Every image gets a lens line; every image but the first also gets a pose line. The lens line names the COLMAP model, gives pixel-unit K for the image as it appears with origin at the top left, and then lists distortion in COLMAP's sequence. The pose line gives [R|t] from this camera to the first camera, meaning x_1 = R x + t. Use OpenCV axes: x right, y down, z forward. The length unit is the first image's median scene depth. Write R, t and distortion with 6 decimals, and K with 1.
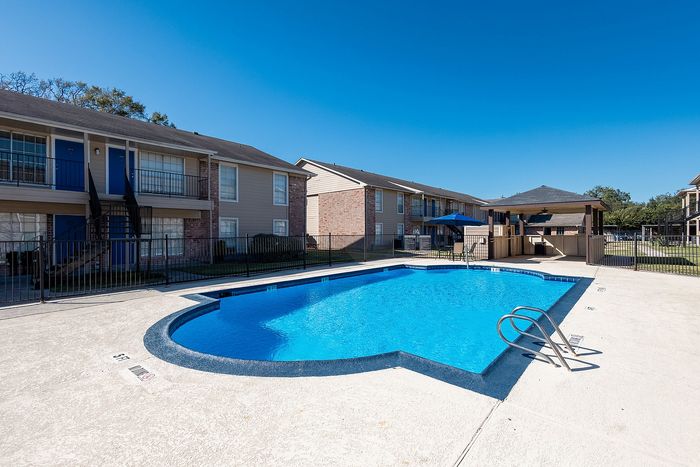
lens RADIAL K [[326.5, 0, 350.0], [0, 326.5, 233.5], [0, 0, 1]] dist [0.018491, -0.006057]
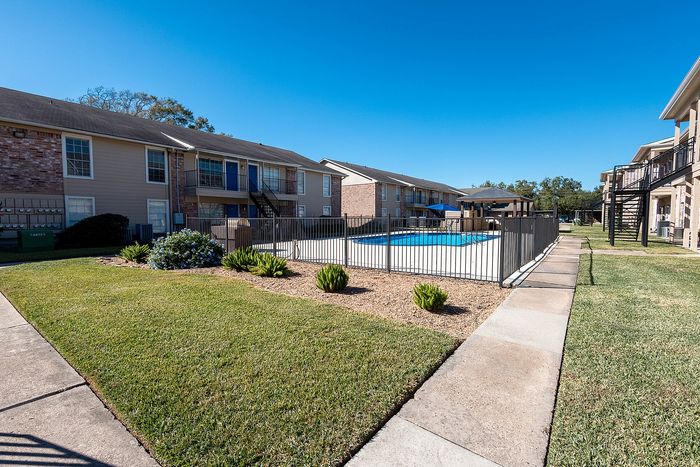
lens RADIAL K [[326.5, 0, 350.0], [0, 326.5, 233.5], [0, 0, 1]] dist [0.018491, -0.006057]
pose [[0.997237, -0.000080, 0.074292, -0.170035], [-0.003645, 0.998742, 0.050003, 0.006158], [-0.074203, -0.050136, 0.995982, -0.402508]]
